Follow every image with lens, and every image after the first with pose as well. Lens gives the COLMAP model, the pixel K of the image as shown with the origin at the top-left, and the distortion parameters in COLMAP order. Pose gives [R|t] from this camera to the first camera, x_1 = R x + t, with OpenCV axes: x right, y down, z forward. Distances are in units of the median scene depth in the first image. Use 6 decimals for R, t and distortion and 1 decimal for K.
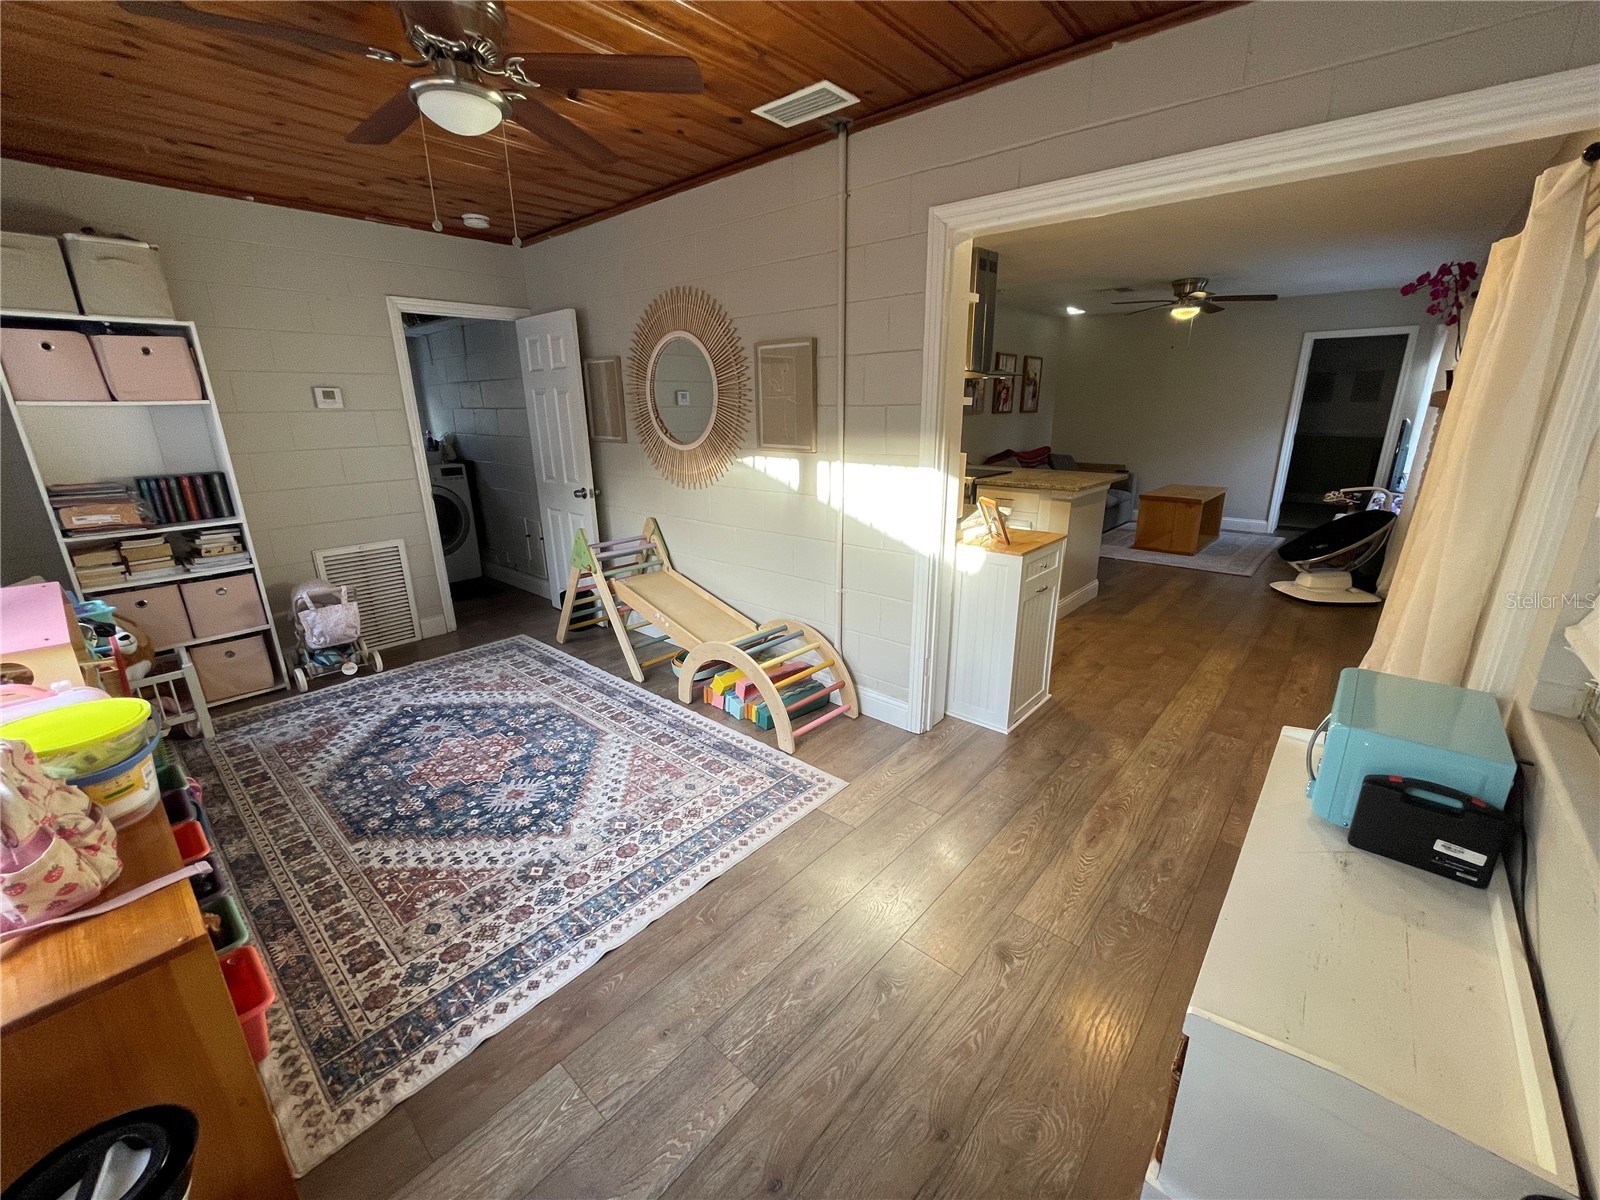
lens RADIAL K [[647.1, 0, 801.8], [0, 647.1, 595.0], [0, 0, 1]] dist [0.002467, 0.000366]
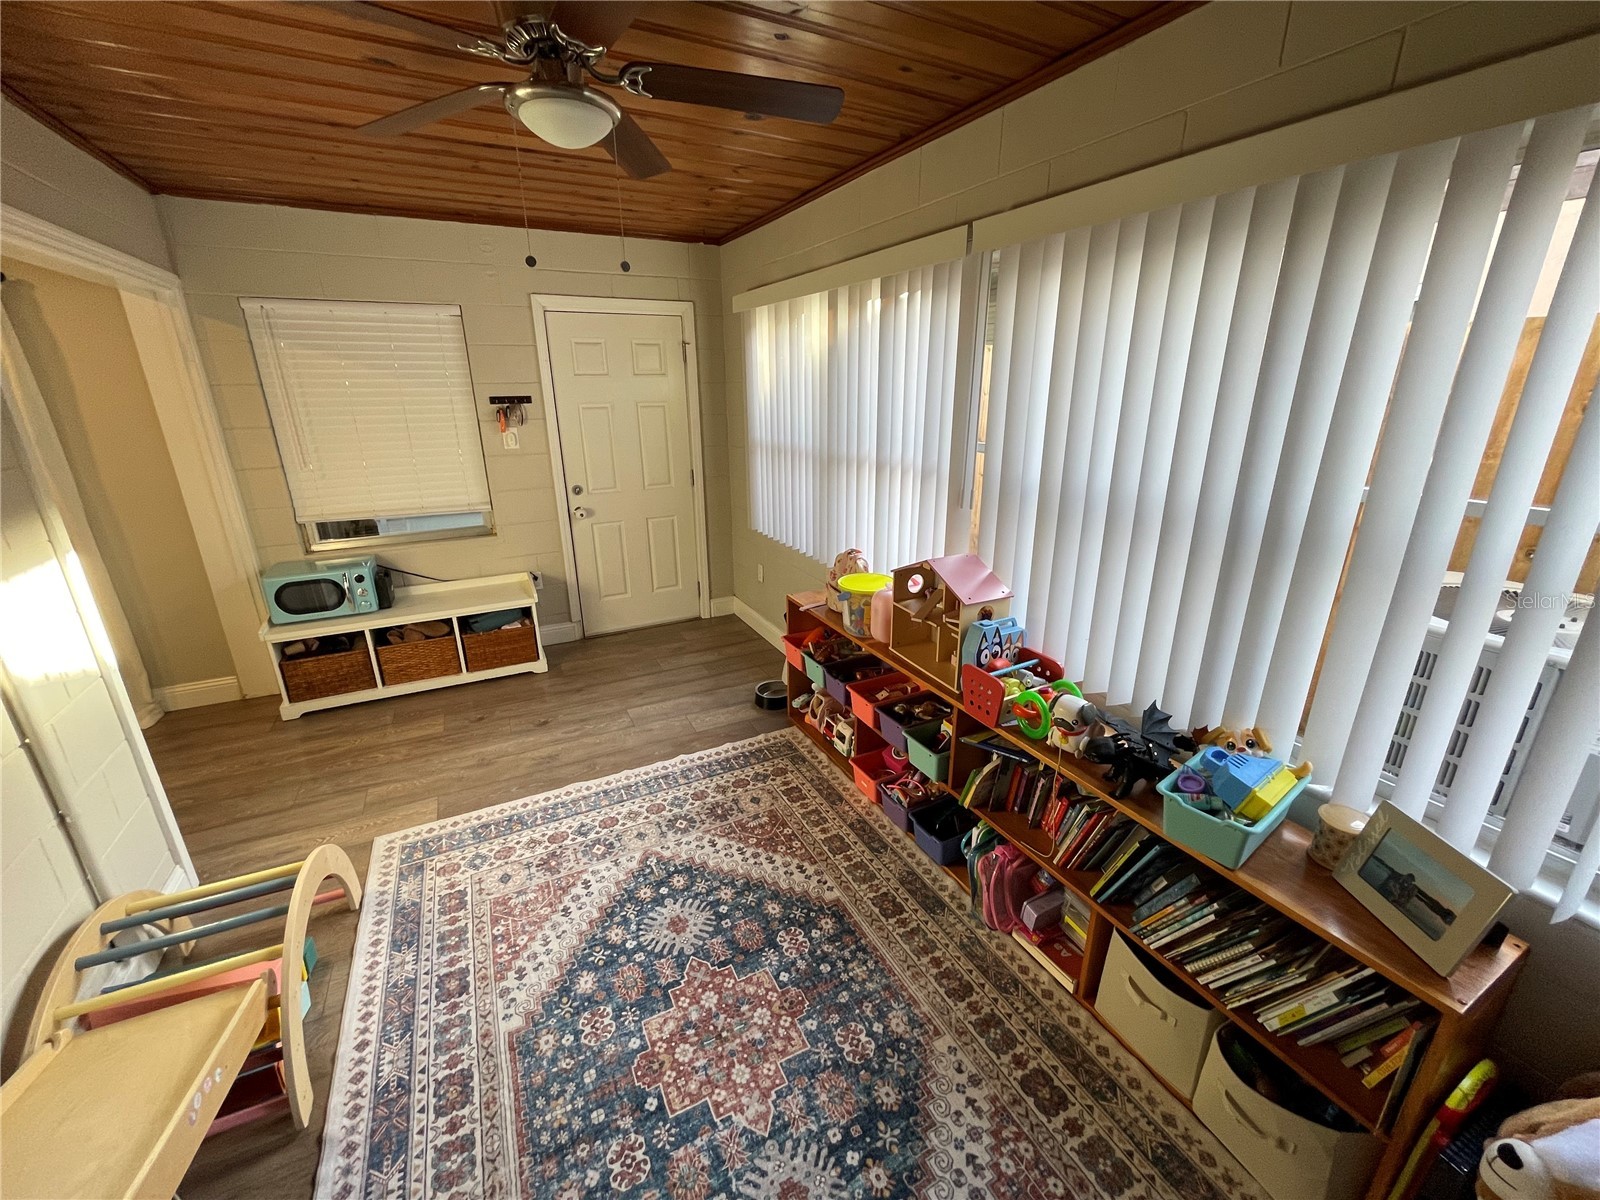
lens RADIAL K [[647.1, 0, 801.8], [0, 647.1, 601.6], [0, 0, 1]] dist [0.002467, 0.000366]
pose [[-0.930285, -0.101897, 0.352402, -1.047714], [0.121305, 0.821156, 0.557663, -0.583973], [-0.346201, 0.561534, -0.751549, 1.670654]]
